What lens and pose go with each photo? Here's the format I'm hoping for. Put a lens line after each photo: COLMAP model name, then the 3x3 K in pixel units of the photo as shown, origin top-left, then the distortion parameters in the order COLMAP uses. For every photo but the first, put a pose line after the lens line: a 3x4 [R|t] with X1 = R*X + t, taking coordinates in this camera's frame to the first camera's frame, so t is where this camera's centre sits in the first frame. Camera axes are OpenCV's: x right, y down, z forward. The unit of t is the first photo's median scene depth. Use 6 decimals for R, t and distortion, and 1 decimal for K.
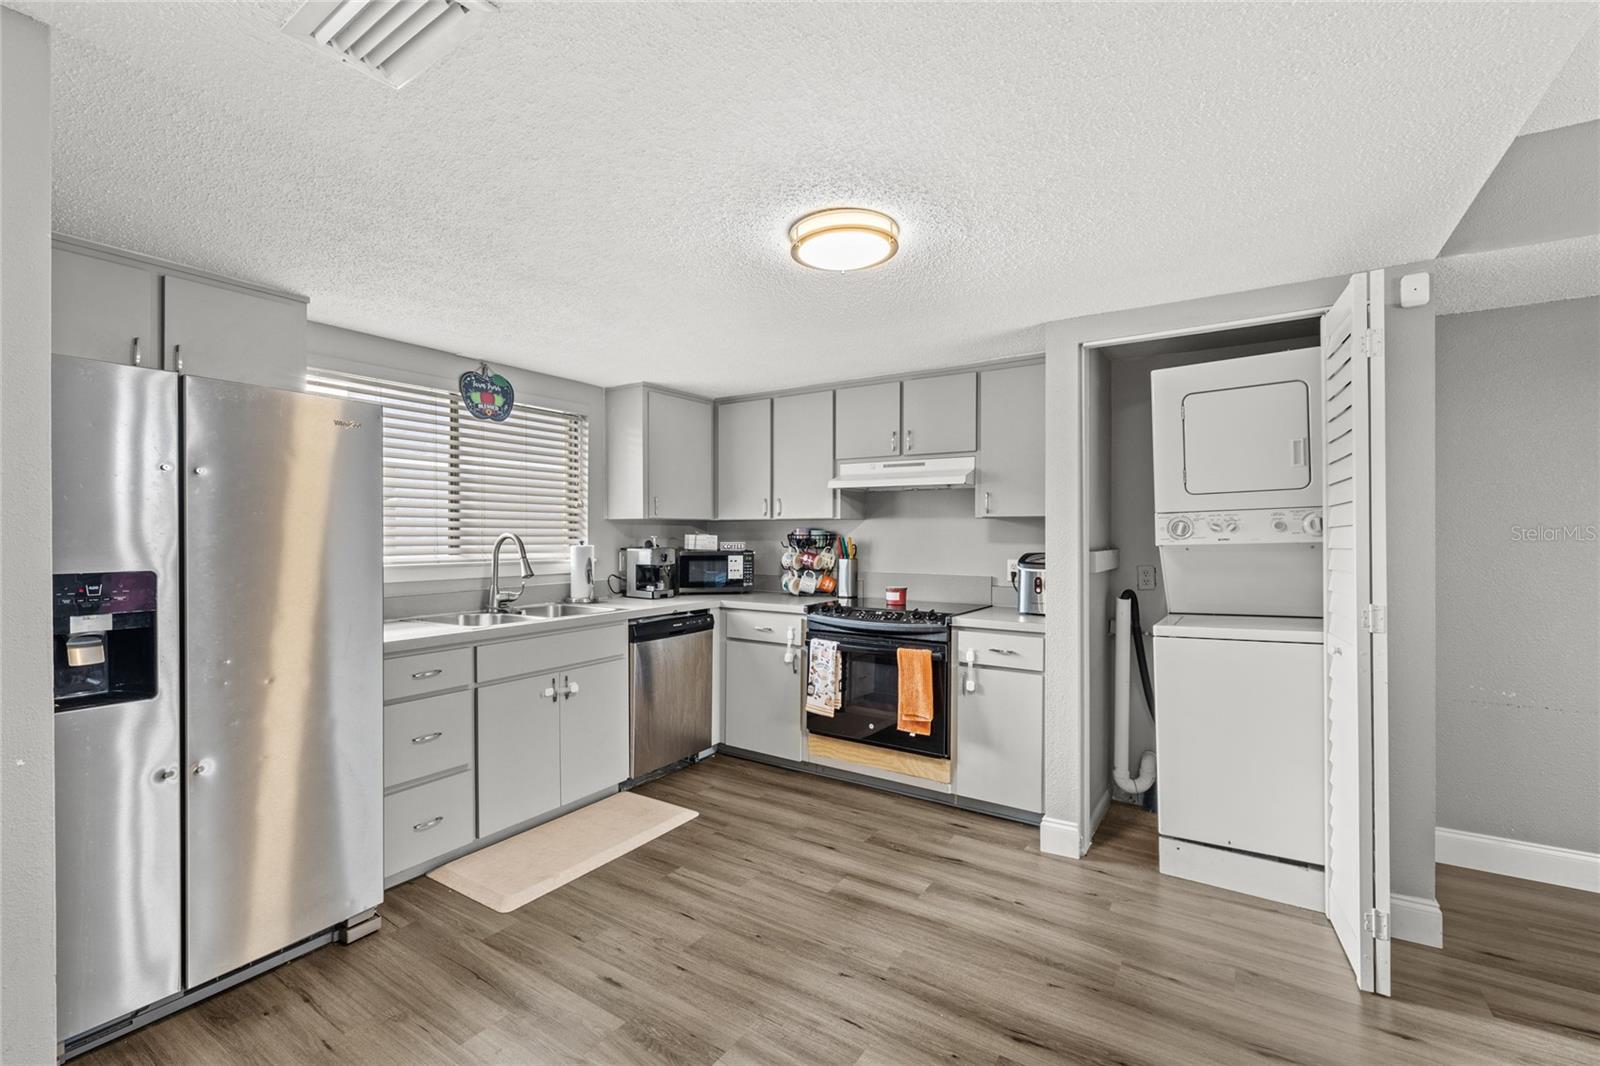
lens RADIAL K [[687.6, 0, 790.3], [0, 687.6, 541.6], [0, 0, 1]] dist [-0.002696, 0.002077]
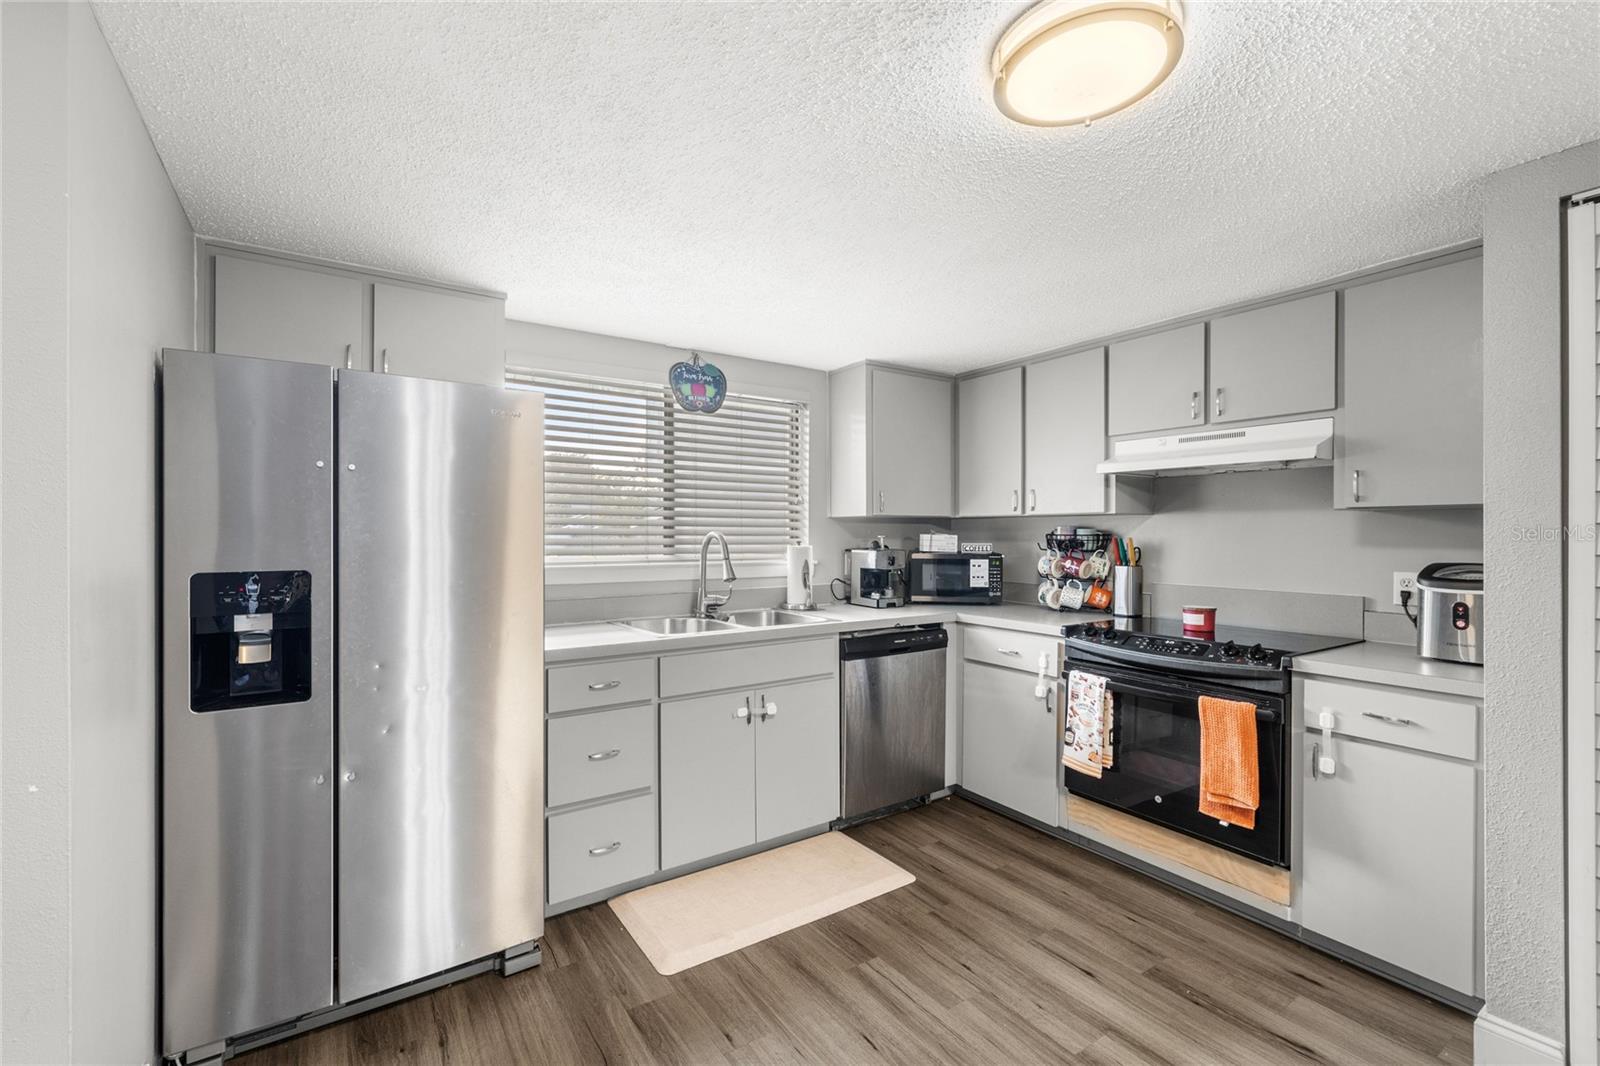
lens RADIAL K [[687.6, 0, 791.5], [0, 687.6, 535.5], [0, 0, 1]] dist [-0.002696, 0.002077]
pose [[0.921906, 0.000828, -0.387414, 0.044742], [-0.004396, 0.999956, -0.008326, -0.000860], [0.387390, 0.009379, 0.921868, 0.194151]]
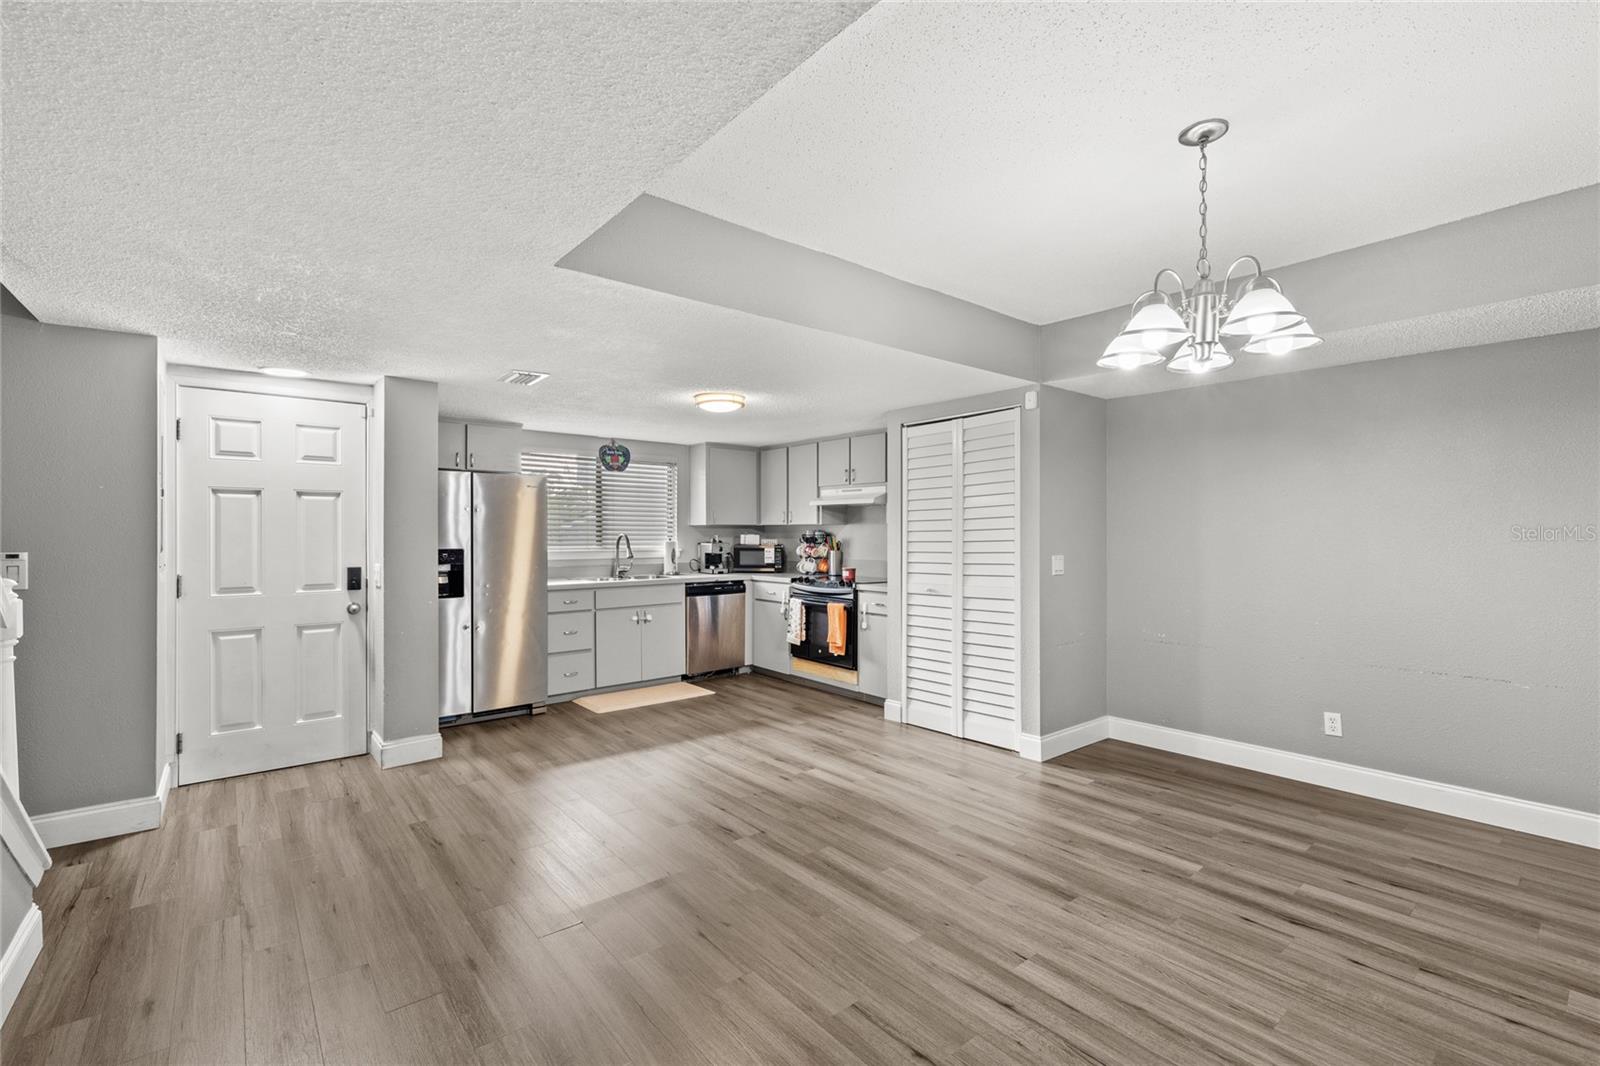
lens RADIAL K [[687.6, 0, 800.1], [0, 687.6, 539.6], [0, 0, 1]] dist [-0.002696, 0.002077]
pose [[0.958669, 0.001758, -0.284519, 0.571226], [-0.002443, 0.999995, -0.002054, 0.005473], [0.284514, 0.002664, 0.958668, -0.623688]]
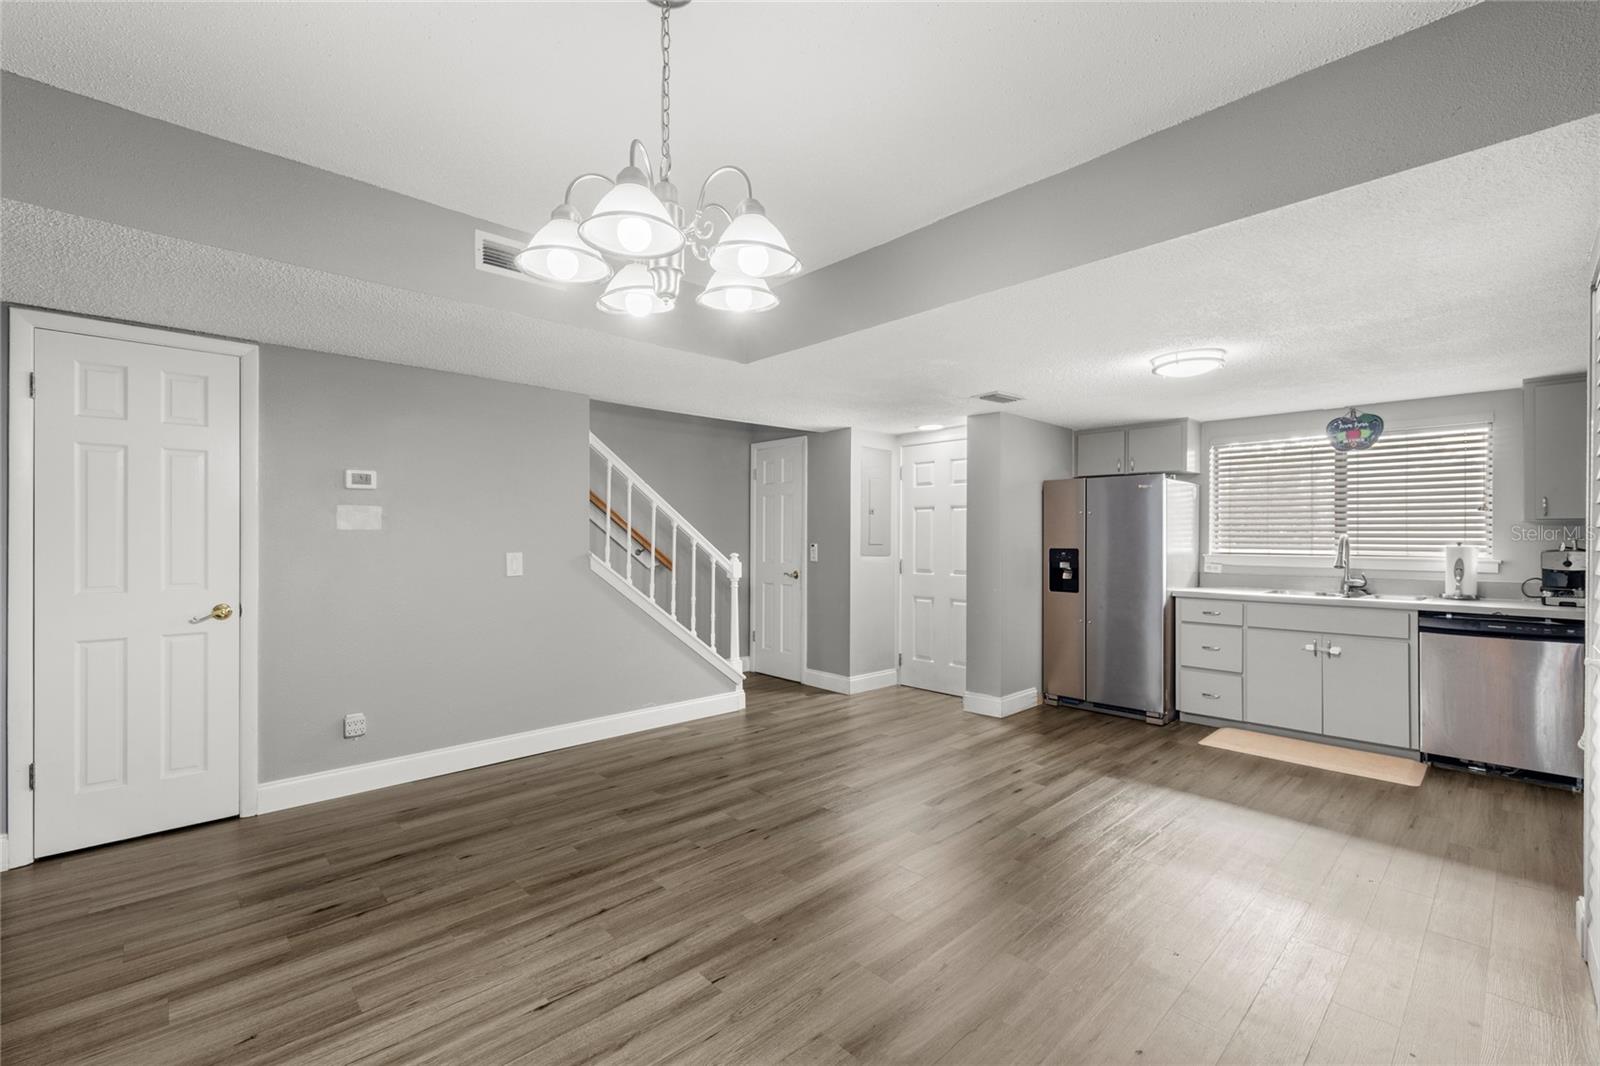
lens RADIAL K [[687.6, 0, 792.4], [0, 687.6, 536.3], [0, 0, 1]] dist [-0.002696, 0.002077]
pose [[-0.225199, -0.001406, -0.974312, 1.169927], [-0.011731, 0.999930, 0.001269, 0.000770], [0.974242, 0.011716, -0.225200, 0.258951]]
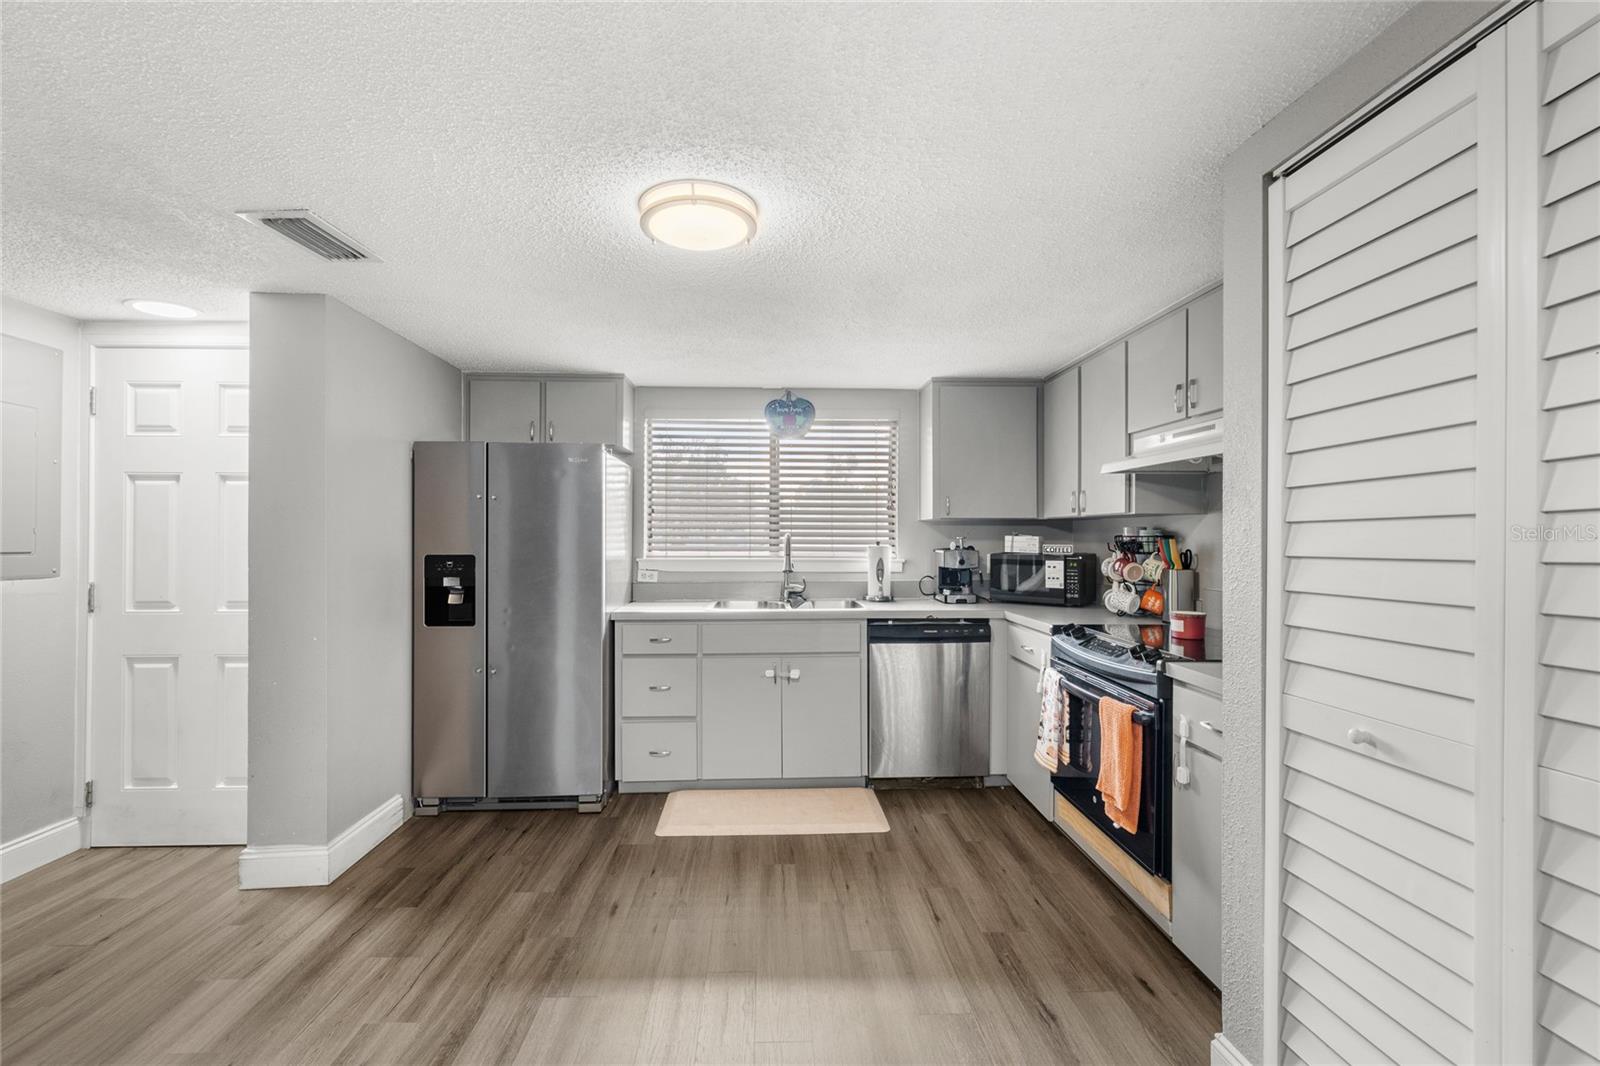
lens RADIAL K [[687.6, 0, 789.5], [0, 687.6, 537.5], [0, 0, 1]] dist [-0.002696, 0.002077]
pose [[0.587740, 0.000981, -0.809049, 0.543299], [-0.009687, 0.999936, -0.005824, 0.000247], [0.808992, 0.011261, 0.587712, 0.330655]]
